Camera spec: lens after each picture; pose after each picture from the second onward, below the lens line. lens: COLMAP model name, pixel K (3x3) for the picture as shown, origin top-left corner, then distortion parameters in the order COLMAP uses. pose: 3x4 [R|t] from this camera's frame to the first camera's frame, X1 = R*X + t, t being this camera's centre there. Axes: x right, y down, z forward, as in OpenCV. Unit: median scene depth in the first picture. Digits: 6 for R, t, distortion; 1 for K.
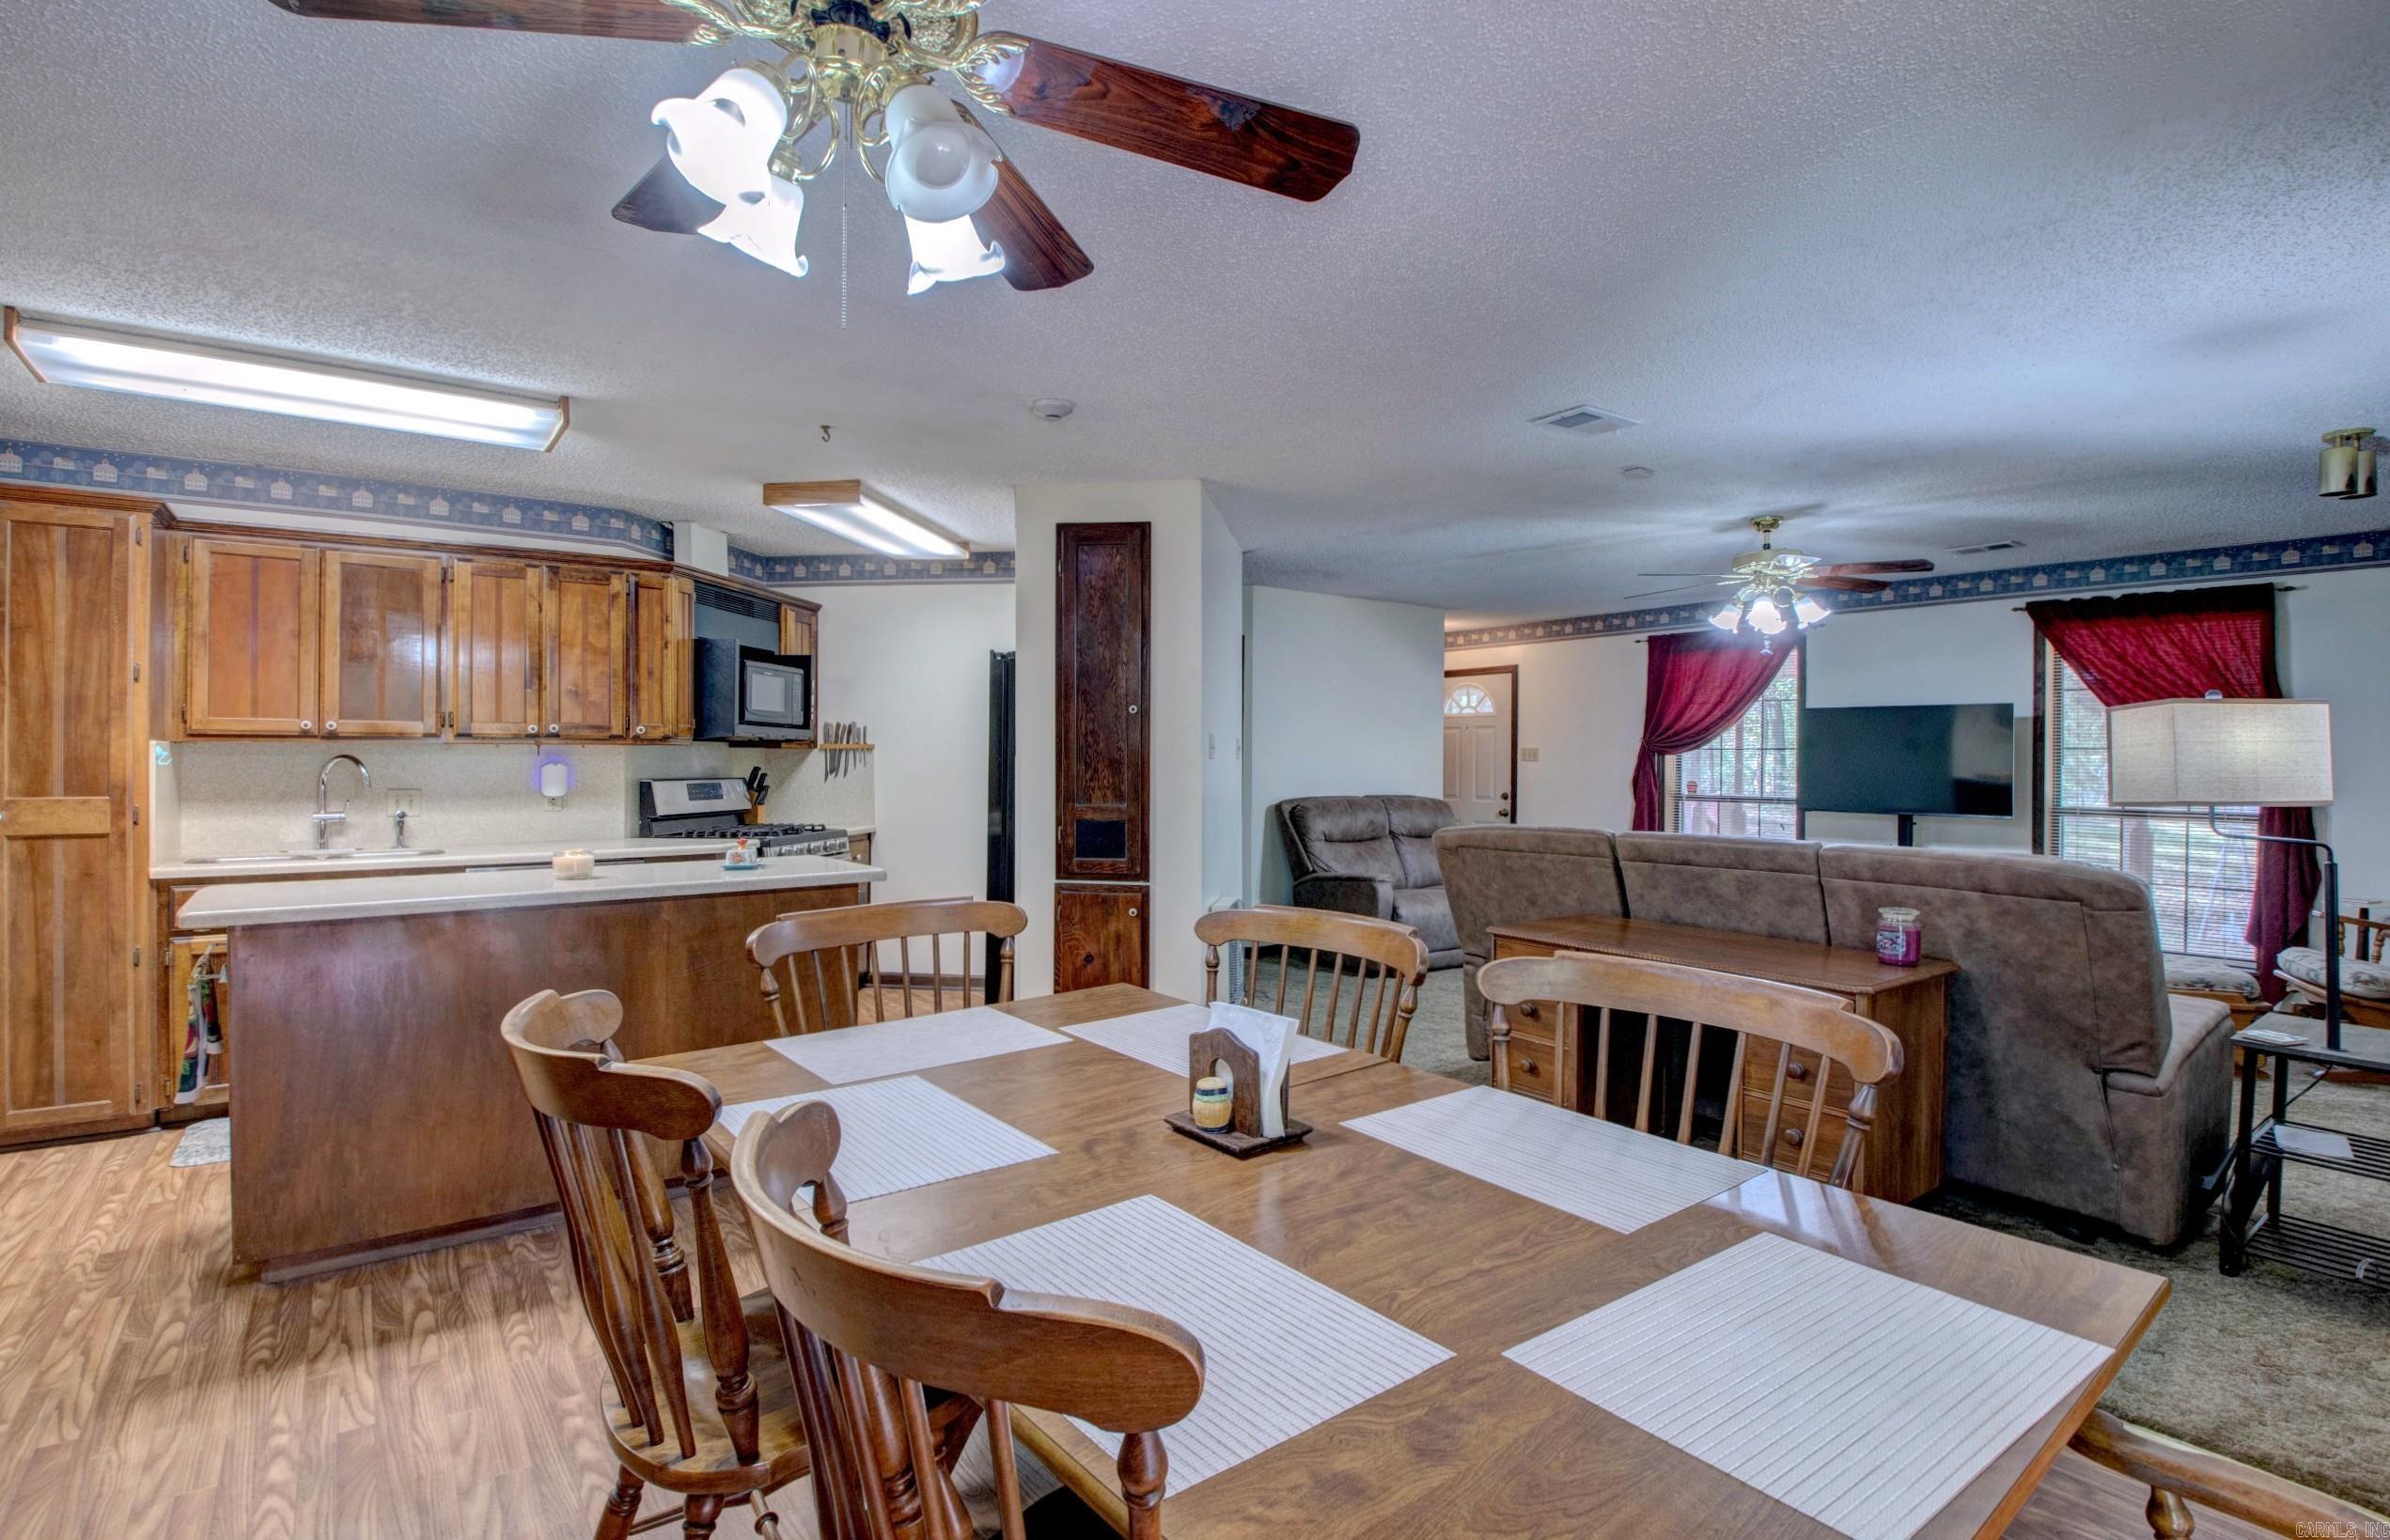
lens RADIAL K [[1133.7, 0, 1200.3], [0, 1133.7, 757.4], [0, 0, 1]] dist [0.031981, -0.034771]
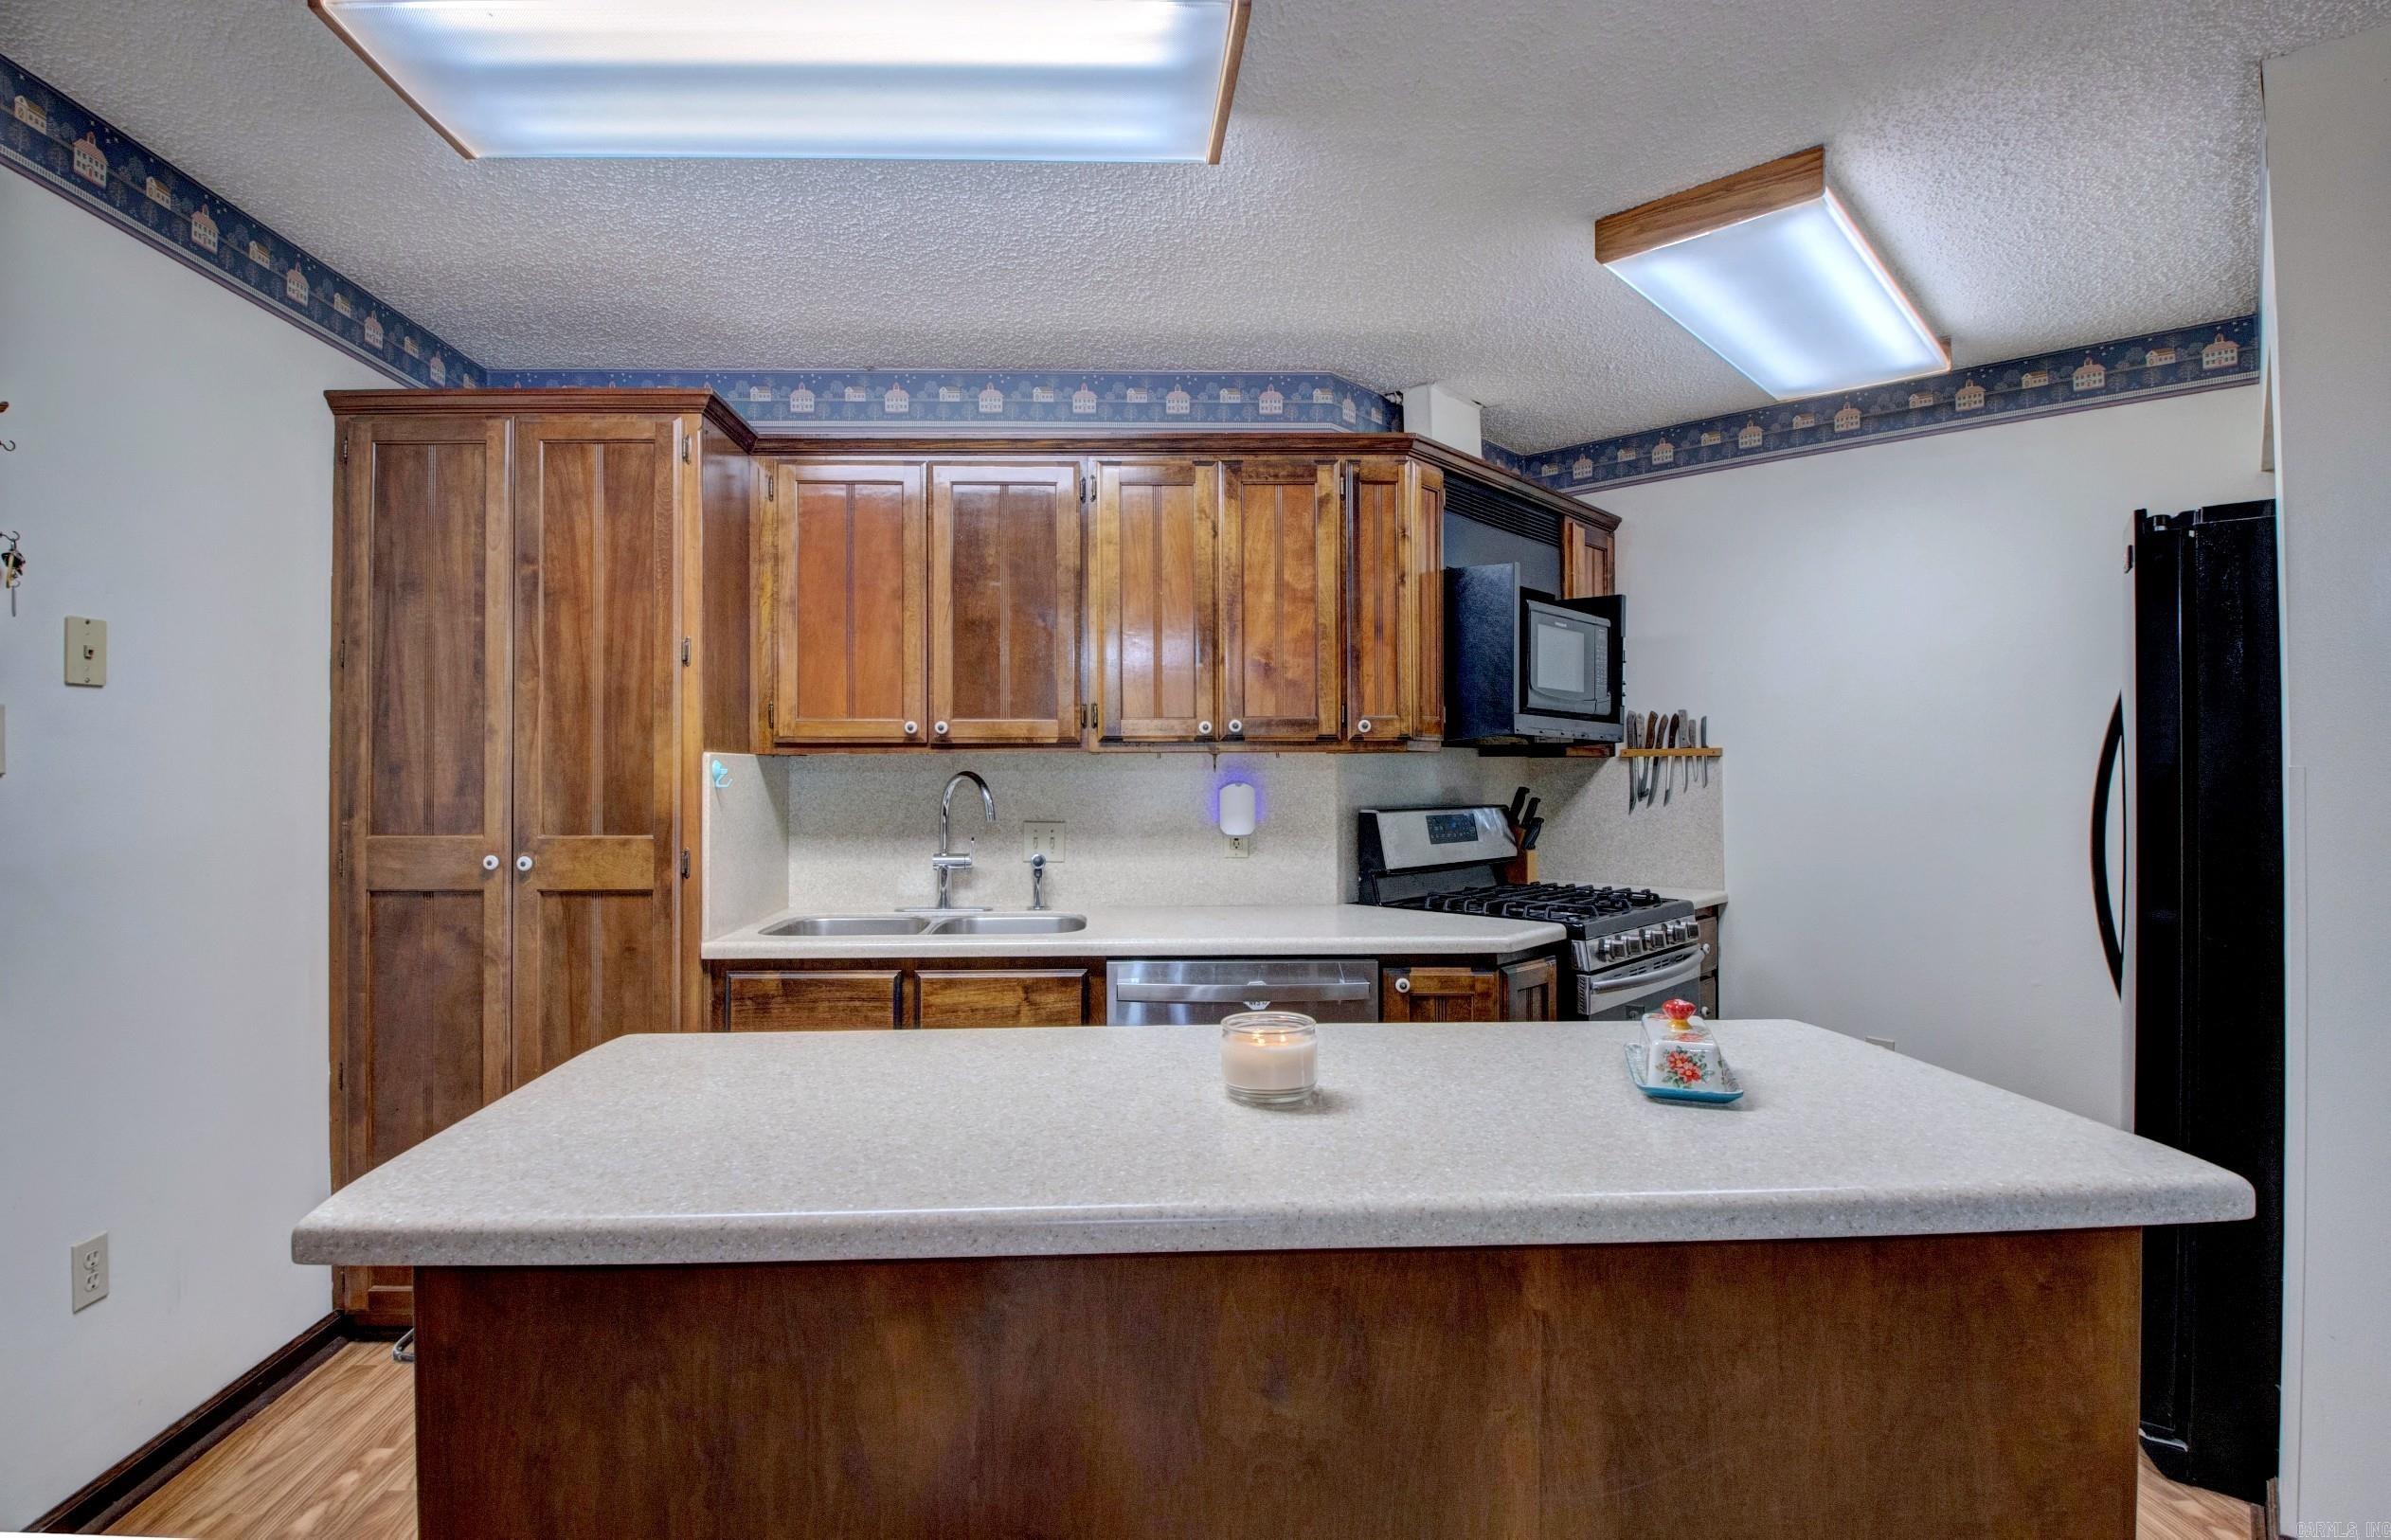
lens RADIAL K [[1141.3, 0, 1125.0], [0, 1141.3, 764.0], [0, 0, 1]] dist [0.002866, -0.019816]
pose [[0.812548, -0.010099, -0.582807, -0.257104], [0.006144, 0.999943, -0.008761, -0.000344], [0.582862, 0.003538, 0.812563, 0.466855]]
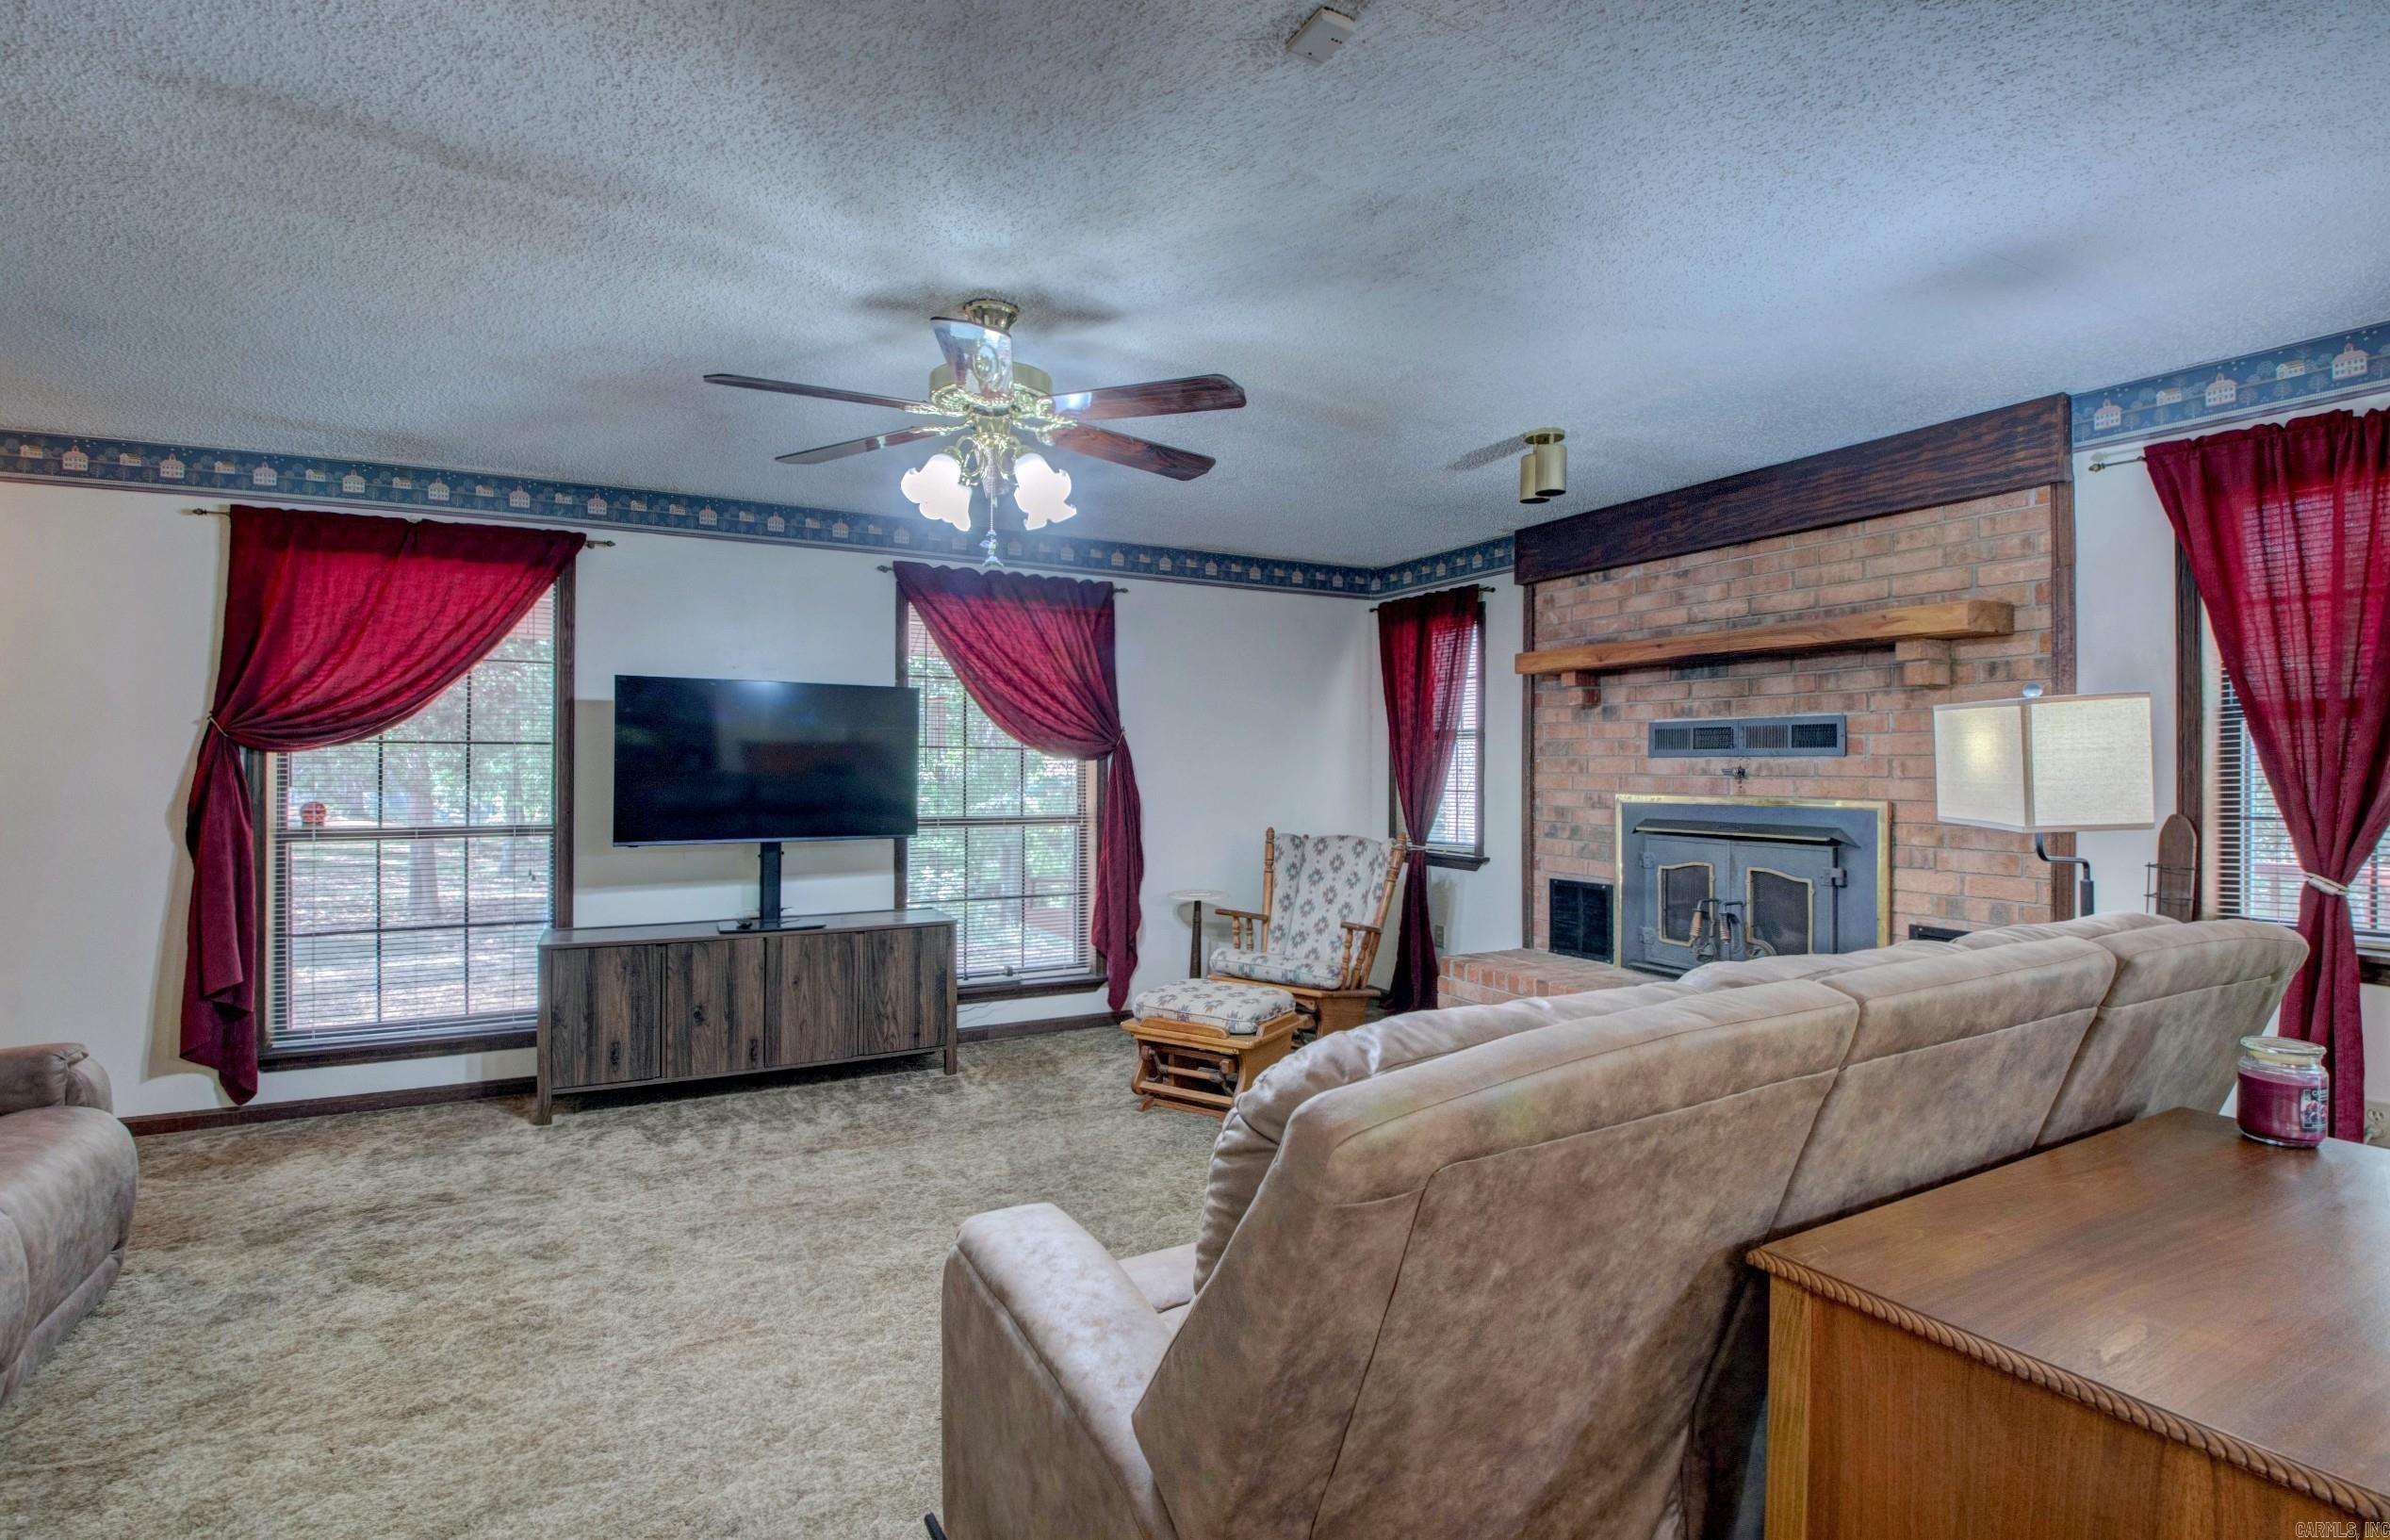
lens RADIAL K [[1104.1, 0, 1192.4], [0, 1104.1, 762.0], [0, 0, 1]] dist [0.014256, -0.026573]
pose [[0.157140, -0.004685, 0.987565, 0.005806], [-0.001788, 0.999986, 0.005028, -0.002149], [-0.987575, -0.002555, 0.157129, 0.916078]]
